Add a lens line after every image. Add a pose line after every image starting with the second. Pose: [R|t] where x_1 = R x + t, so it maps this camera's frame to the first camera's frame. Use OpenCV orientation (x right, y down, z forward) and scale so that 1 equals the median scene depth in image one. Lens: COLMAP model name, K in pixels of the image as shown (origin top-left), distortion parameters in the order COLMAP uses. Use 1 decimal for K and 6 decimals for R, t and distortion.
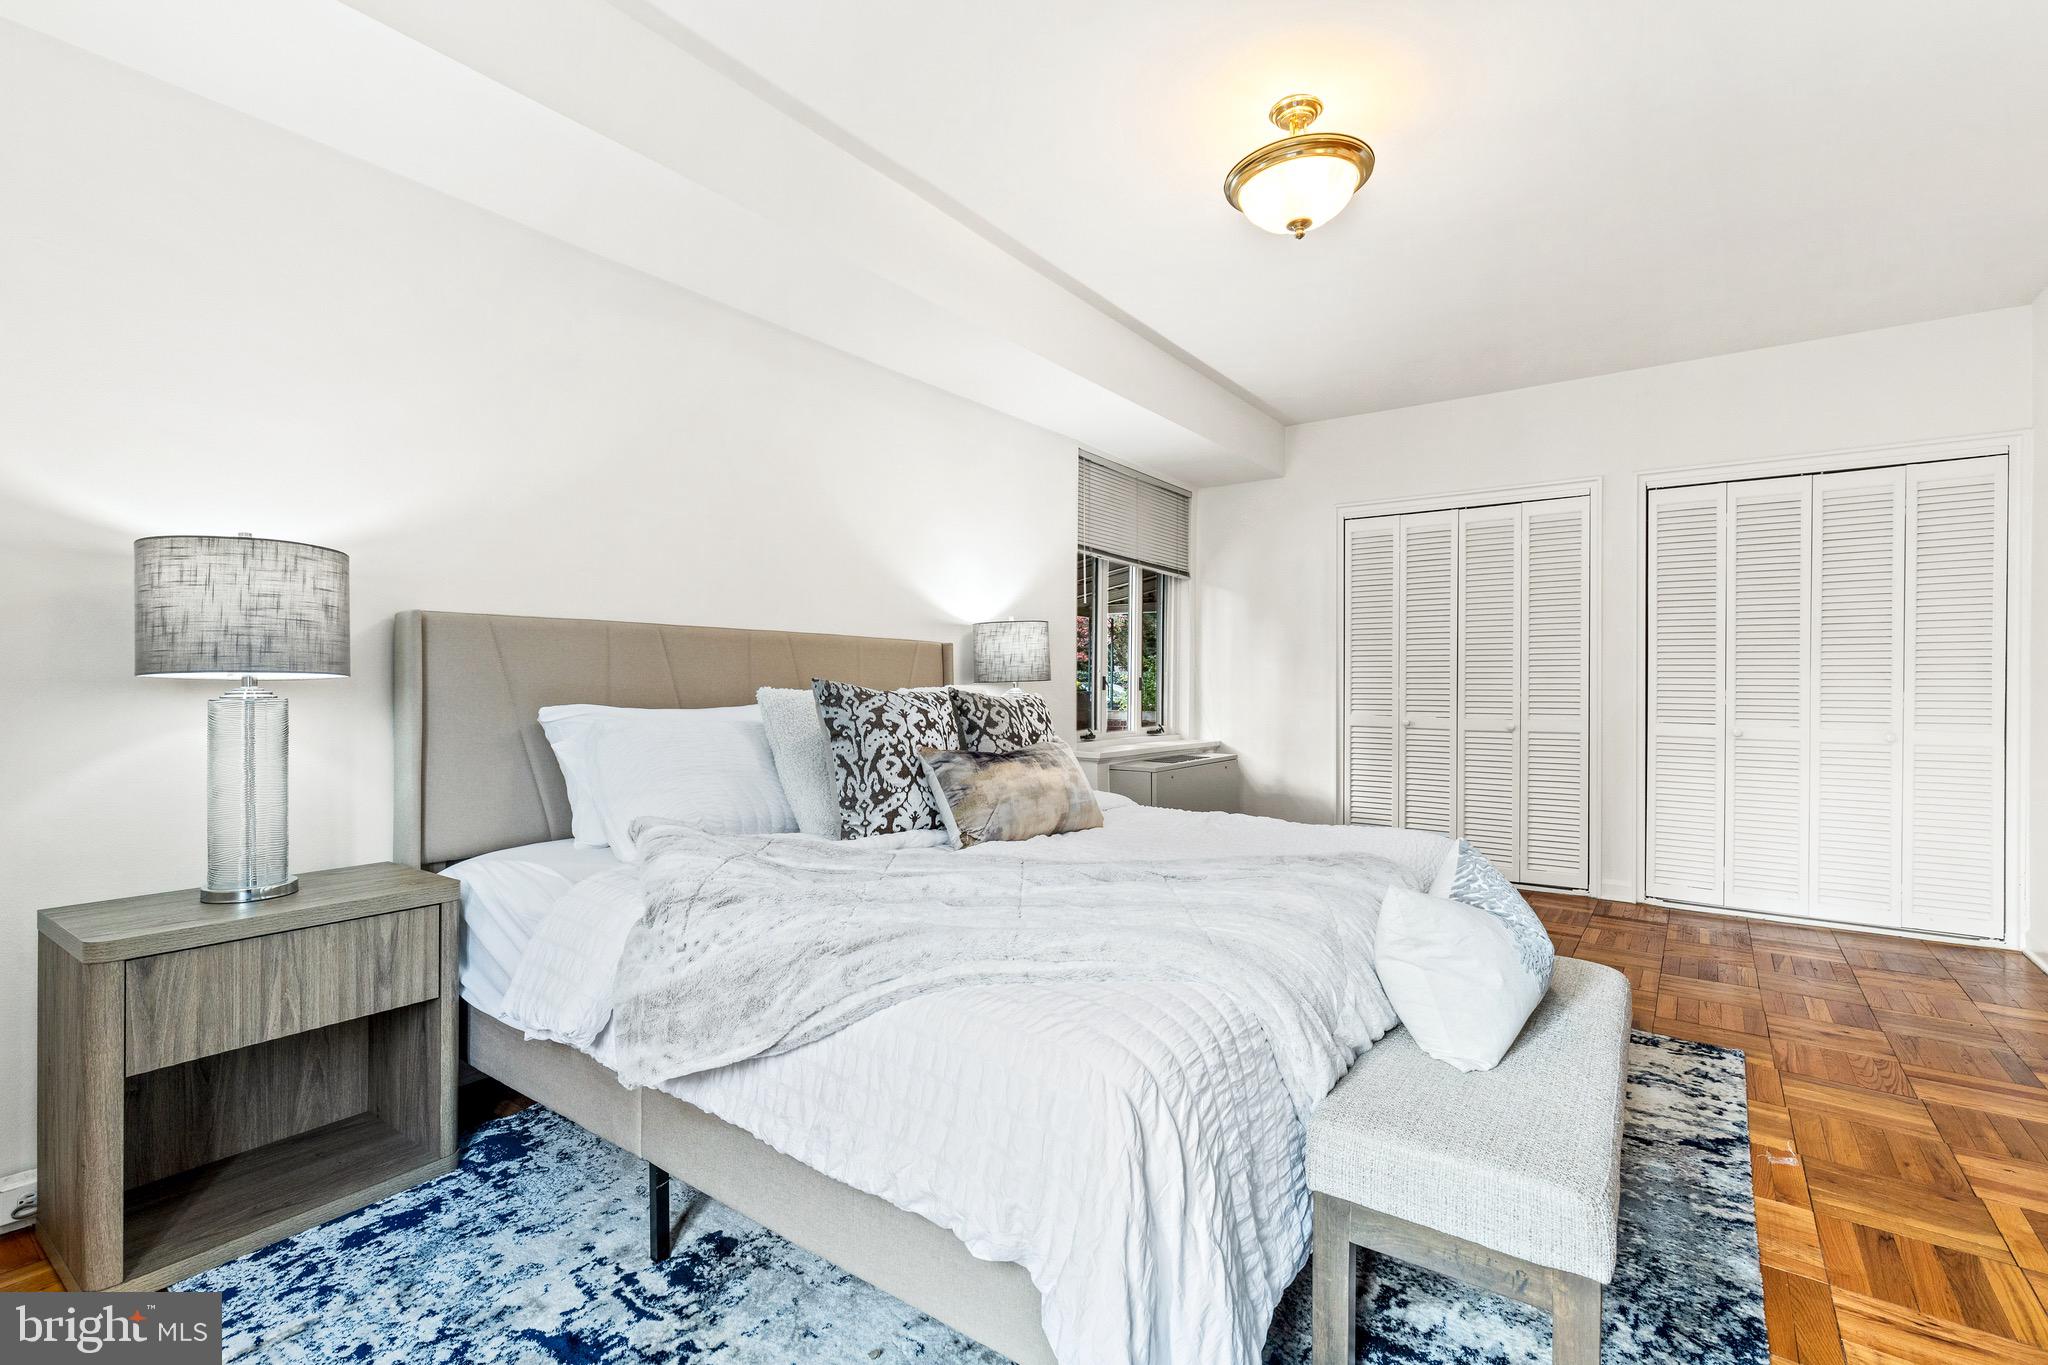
lens RADIAL K [[916.8, 0, 1018.2], [0, 916.8, 682.6], [0, 0, 1]] dist [-0.001765, -0.000639]
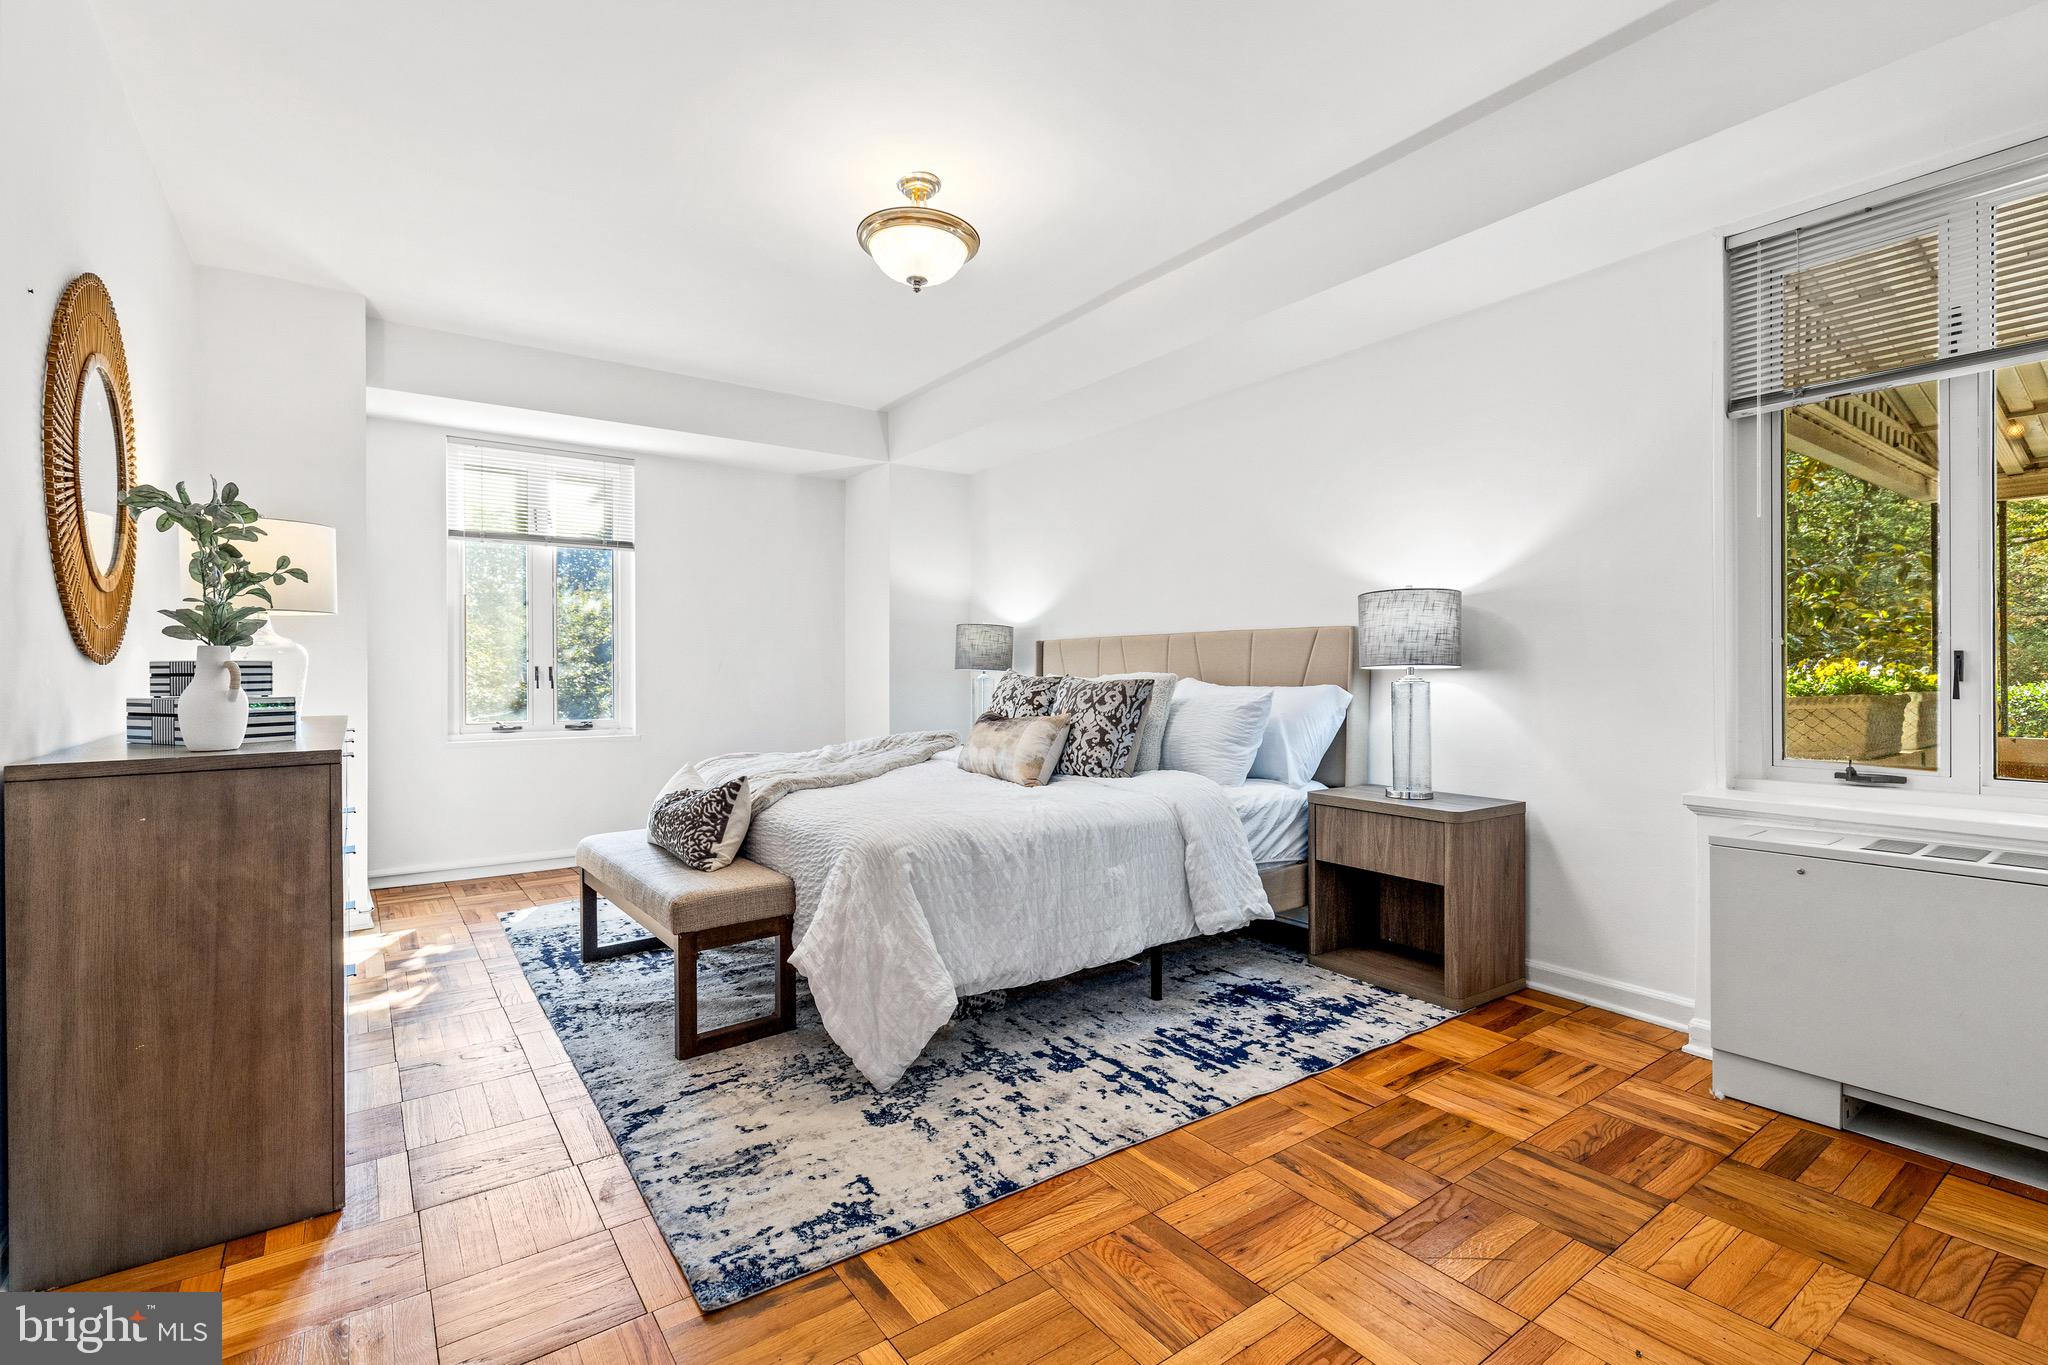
lens RADIAL K [[916.8, 0, 1015.2], [0, 916.8, 678.0], [0, 0, 1]] dist [-0.001765, -0.000639]
pose [[-0.298579, 0.004572, -0.954374, 1.579714], [0.002751, 0.999988, 0.003930, 0.004918], [0.954381, -0.001452, -0.298588, 1.673387]]
